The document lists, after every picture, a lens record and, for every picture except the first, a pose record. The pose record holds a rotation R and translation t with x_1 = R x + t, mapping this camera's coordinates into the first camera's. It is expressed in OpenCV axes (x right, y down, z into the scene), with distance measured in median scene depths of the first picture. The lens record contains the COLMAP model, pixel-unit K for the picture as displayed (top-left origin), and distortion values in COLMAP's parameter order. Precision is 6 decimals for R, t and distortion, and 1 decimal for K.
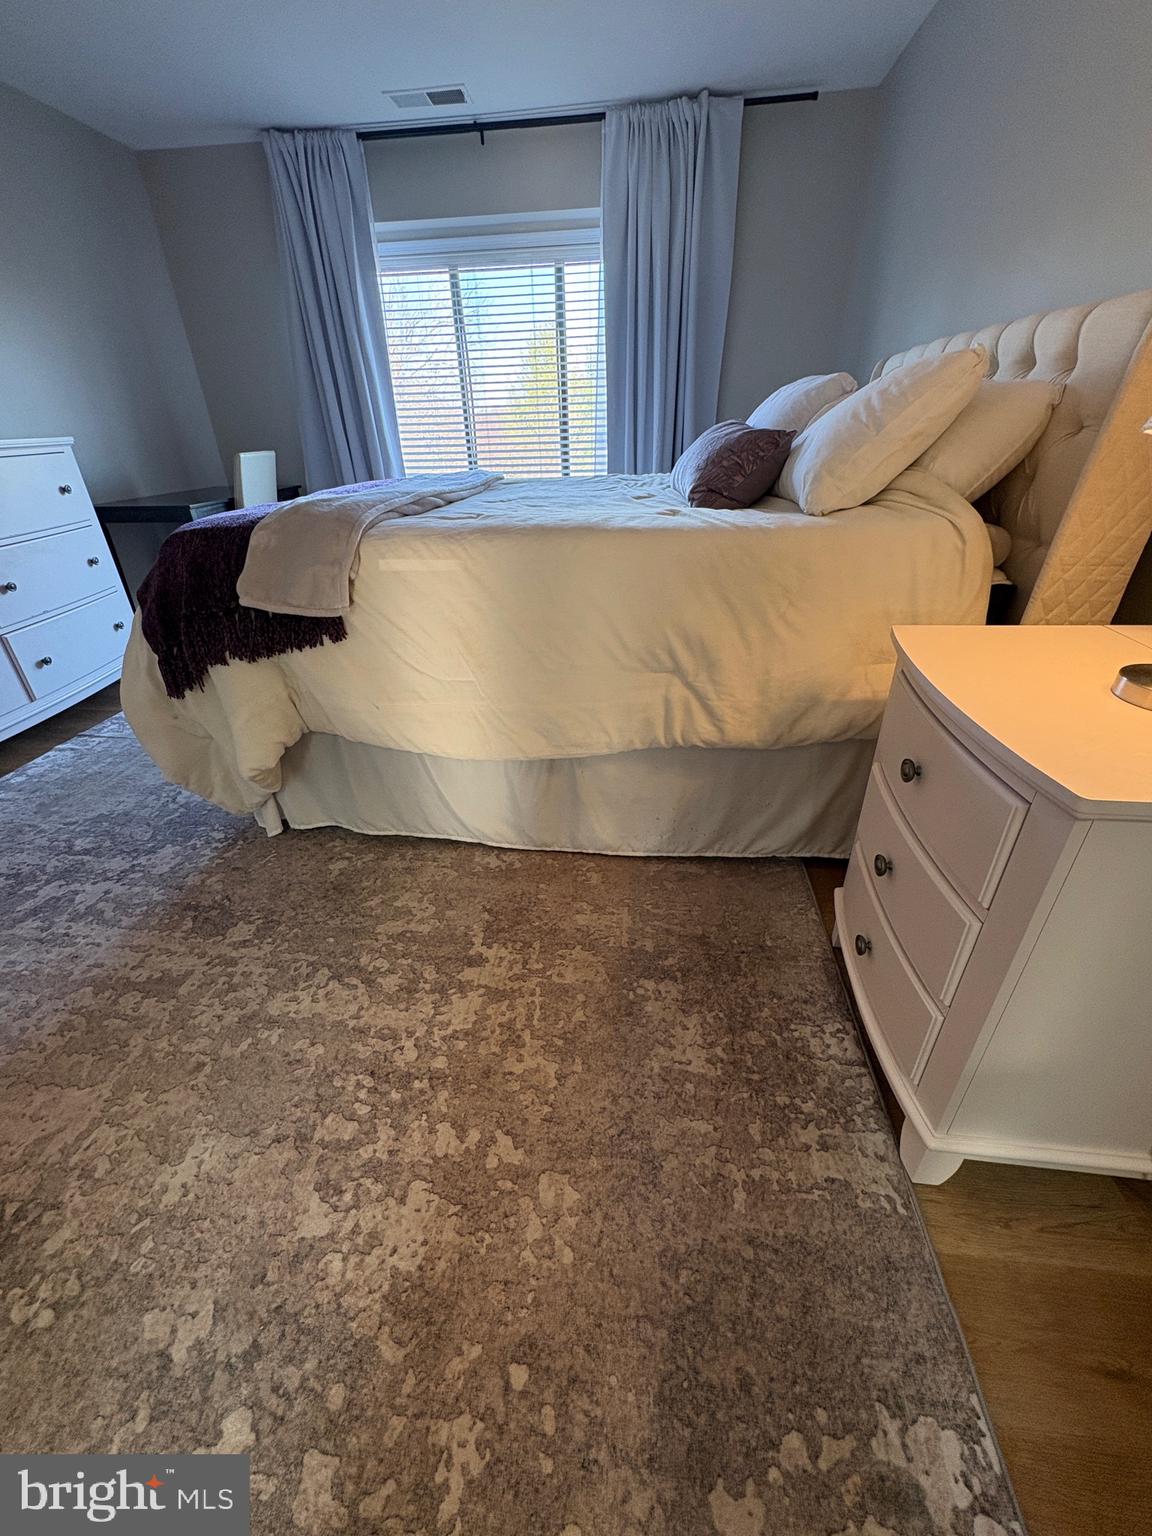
lens RADIAL K [[613.6, 0, 572.5], [0, 613.6, 774.4], [0, 0, 1]] dist [0.001066, 0.000530]
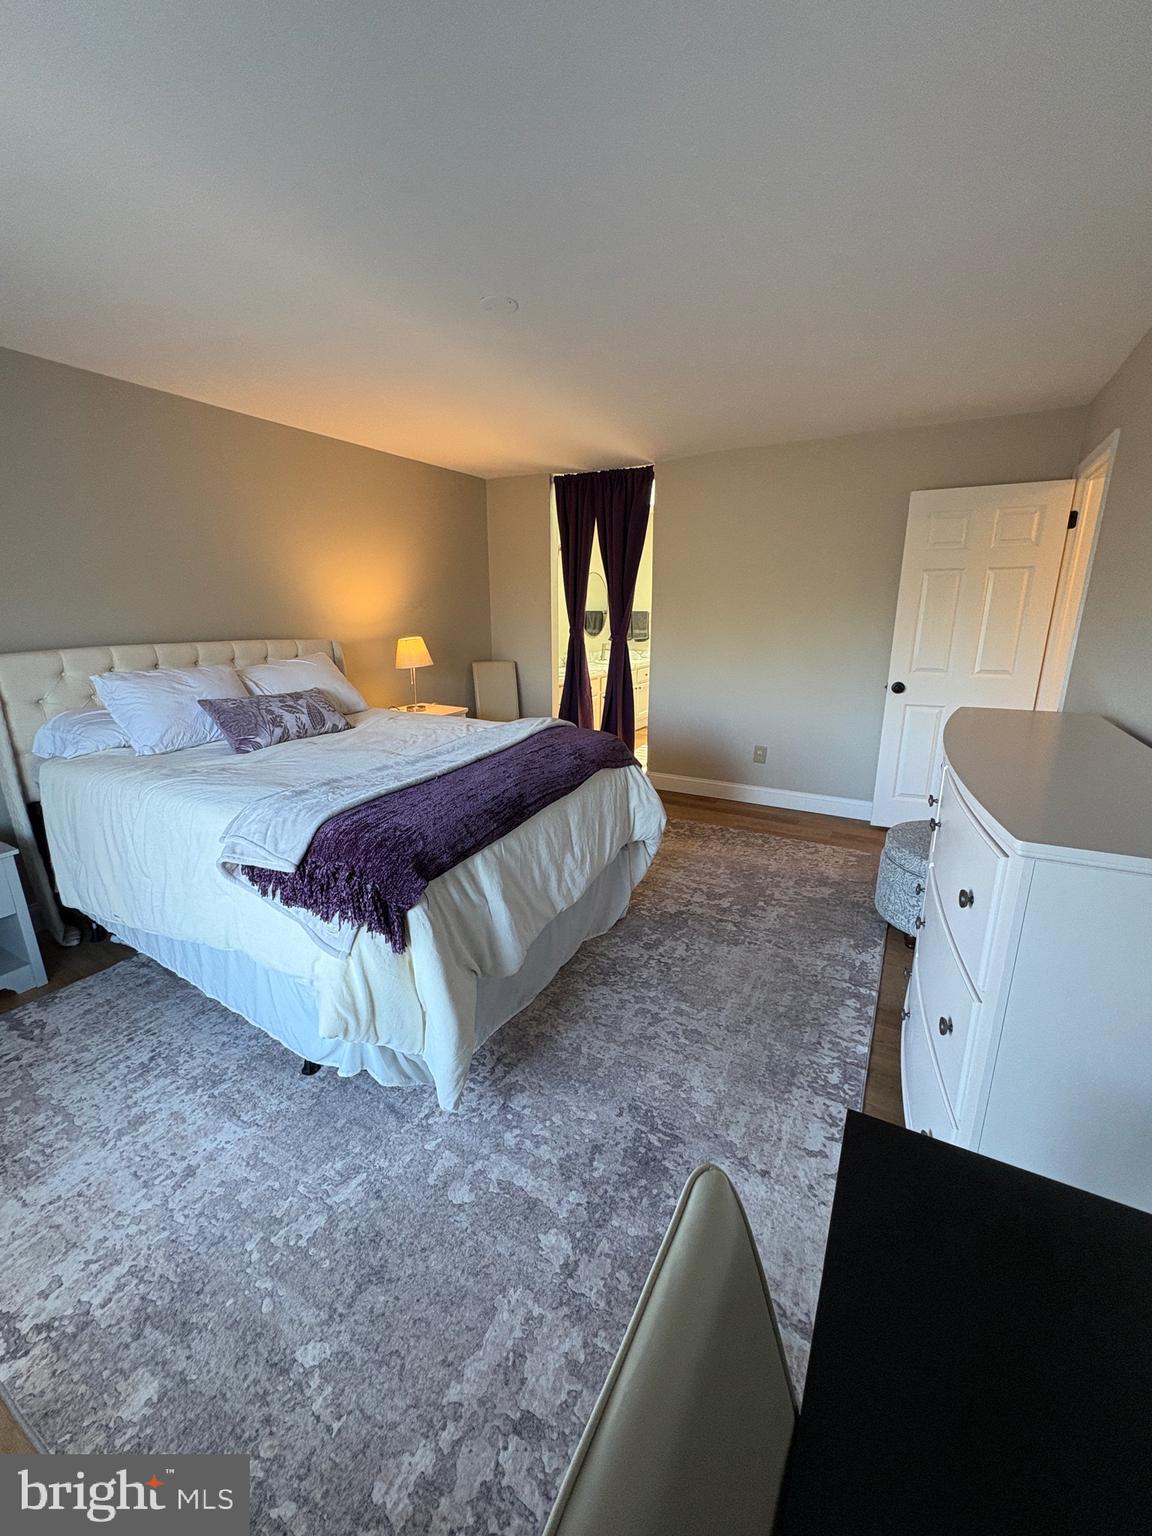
lens RADIAL K [[613.6, 0, 574.1], [0, 613.6, 775.4], [0, 0, 1]] dist [0.001066, 0.000530]
pose [[-0.920033, -0.071138, 0.385329, -1.233007], [0.222635, 0.714329, 0.663452, -1.542205], [-0.322448, 0.696185, -0.641368, 2.264600]]
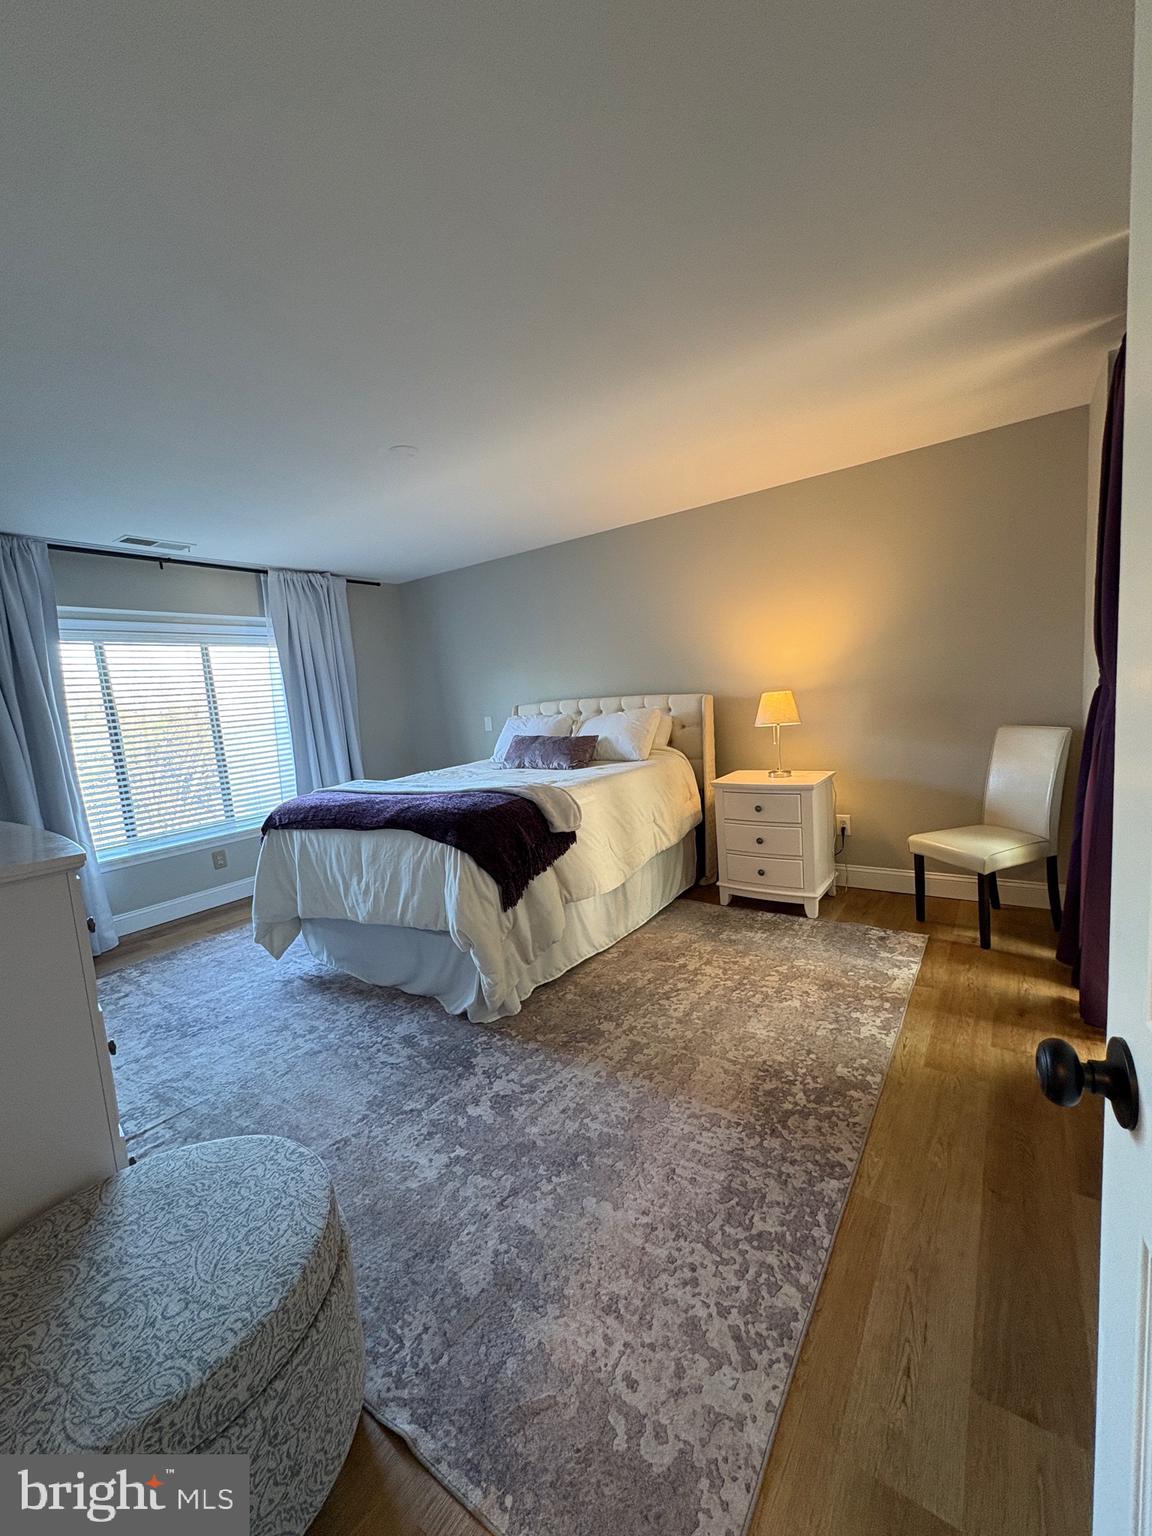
lens RADIAL K [[613.6, 0, 572.4], [0, 613.6, 779.1], [0, 0, 1]] dist [0.001066, 0.000530]
pose [[0.483246, -0.133611, 0.865229, -1.884373], [0.490680, 0.859810, -0.141280, -0.115974], [-0.725056, 0.492824, 0.481060, -0.024912]]
